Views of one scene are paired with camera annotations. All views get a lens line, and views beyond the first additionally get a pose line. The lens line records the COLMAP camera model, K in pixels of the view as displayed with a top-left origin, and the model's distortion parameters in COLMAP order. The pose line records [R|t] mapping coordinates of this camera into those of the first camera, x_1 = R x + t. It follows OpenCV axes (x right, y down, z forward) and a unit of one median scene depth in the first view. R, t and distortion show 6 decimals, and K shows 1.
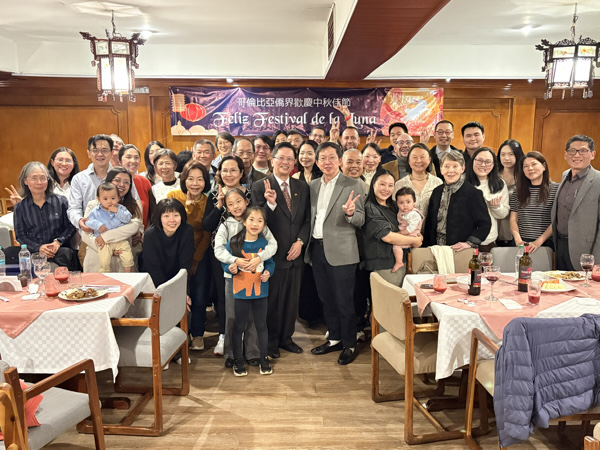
lens RADIAL K [[579.3, 0, 299.3], [0, 579.3, 225.7], [0, 0, 1]] dist [0.076399, 0.000000]
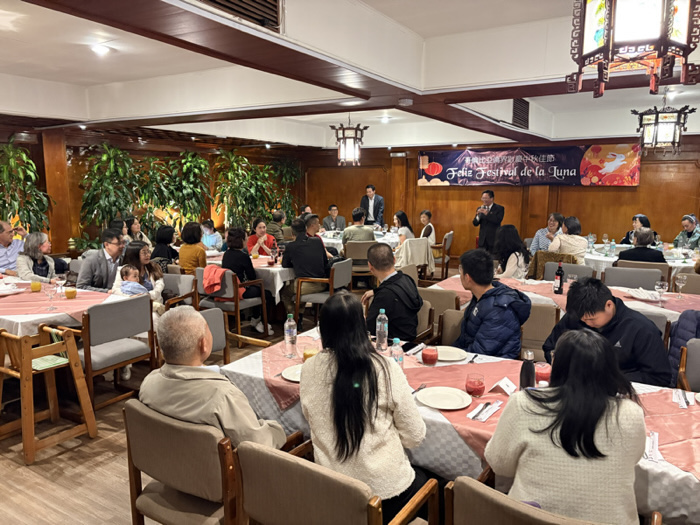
lens RADIAL K [[527.5, 0, 351.5], [0, 527.5, 265.0], [0, 0, 1]] dist [0.014222, -0.013154]
pose [[0.855598, 0.074529, -0.512248, 0.310738], [-0.077563, 0.996867, 0.015485, 0.027737], [0.511797, 0.026483, 0.858698, -0.167318]]
